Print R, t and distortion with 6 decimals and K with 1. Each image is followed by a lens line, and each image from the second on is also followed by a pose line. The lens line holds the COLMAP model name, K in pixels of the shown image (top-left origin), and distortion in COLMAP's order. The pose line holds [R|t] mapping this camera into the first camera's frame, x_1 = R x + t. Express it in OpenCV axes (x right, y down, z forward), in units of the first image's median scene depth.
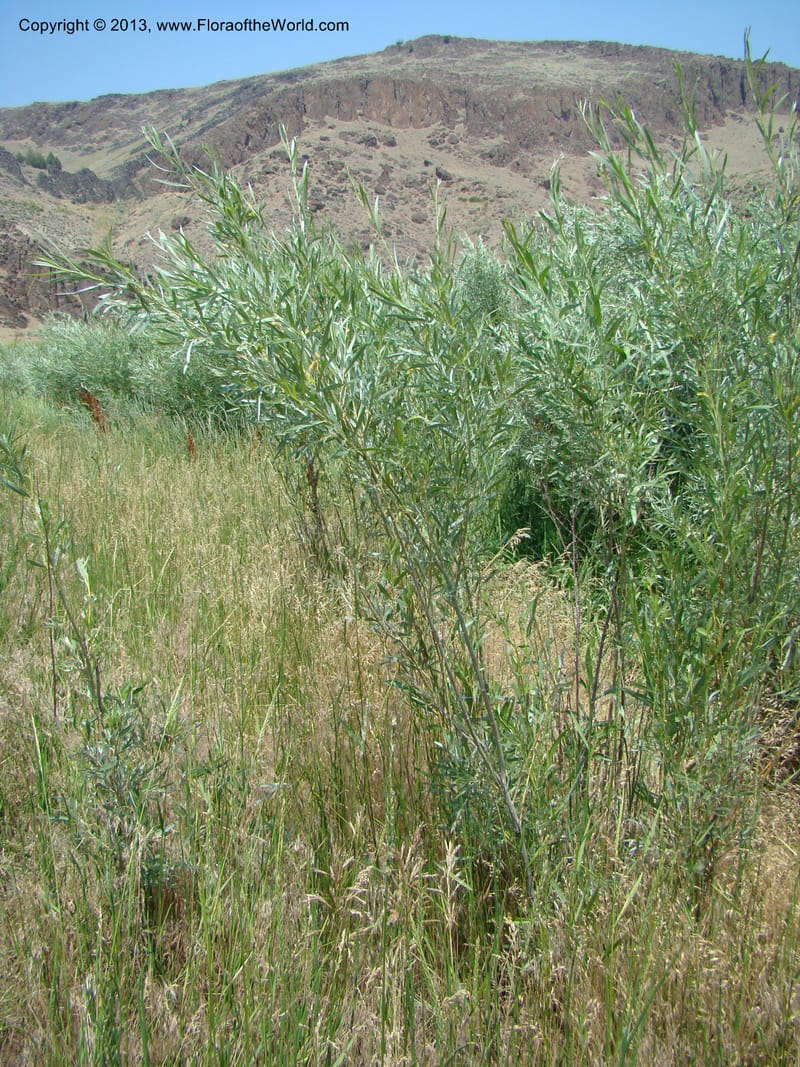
lens RADIAL K [[981.0, 0, 401.9], [0, 981.0, 504.2], [0, 0, 1]] dist [-0.173099, 0.109663]
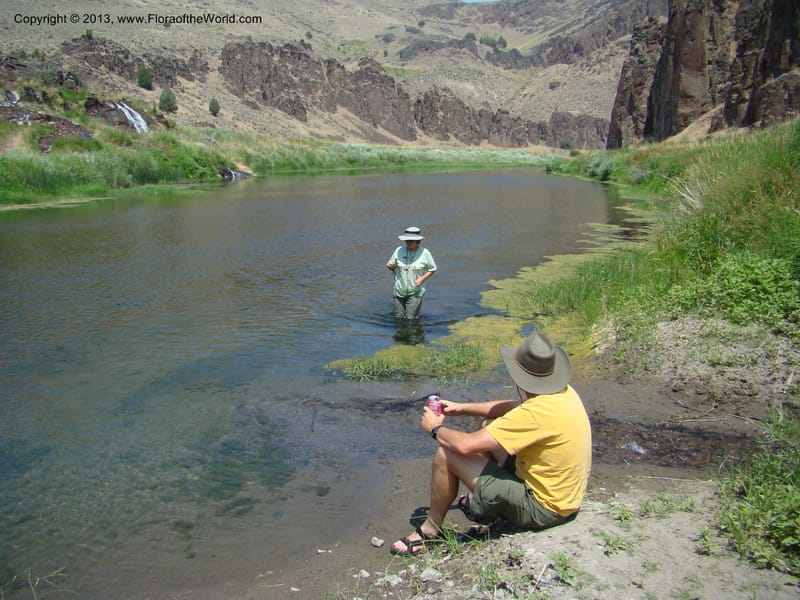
lens RADIAL K [[735.5, 0, 400.0], [0, 735.5, 300.0], [0, 0, 1]] dist [-0.173099, 0.109663]
pose [[0.864889, 0.135501, -0.483328, 0.184252], [-0.119108, 0.990776, 0.064627, 0.038096], [0.487627, 0.001673, 0.873051, -0.244497]]
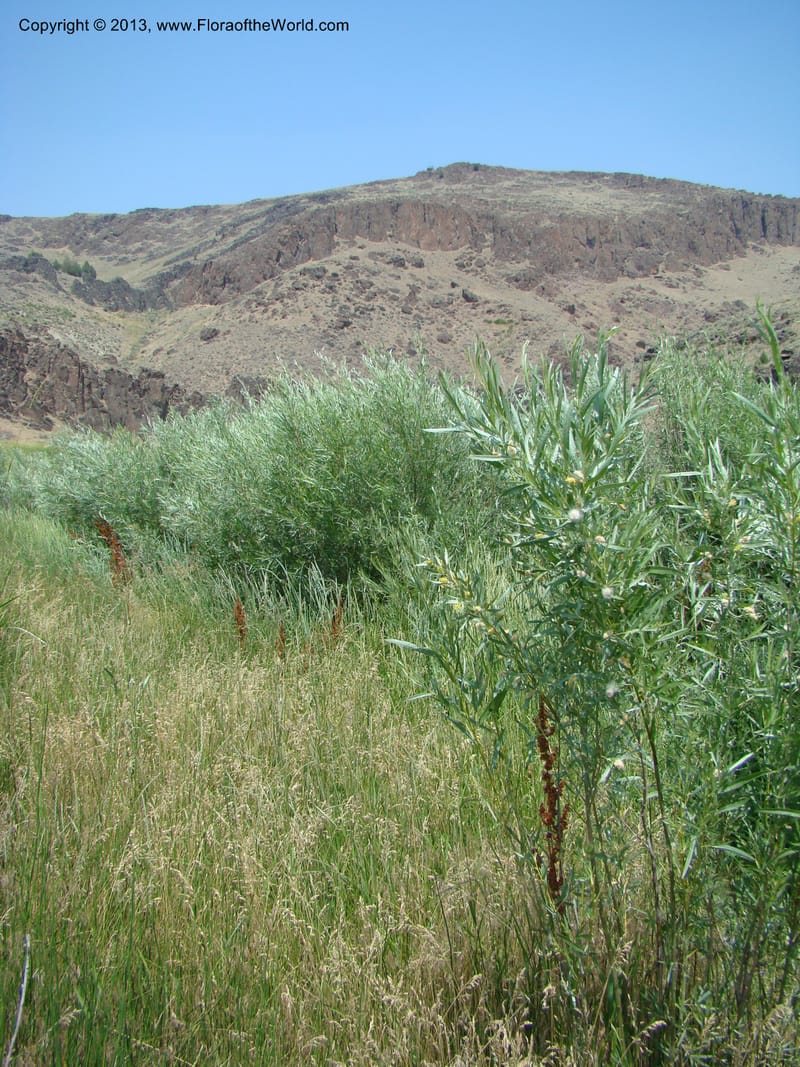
lens RADIAL K [[981.0, 0, 401.9], [0, 981.0, 504.2], [0, 0, 1]] dist [-0.173099, 0.109663]
pose [[0.999216, 0.035063, -0.018398, -0.001632], [-0.036991, 0.992345, -0.117829, -0.001224], [0.014126, 0.118417, 0.992863, 0.004952]]
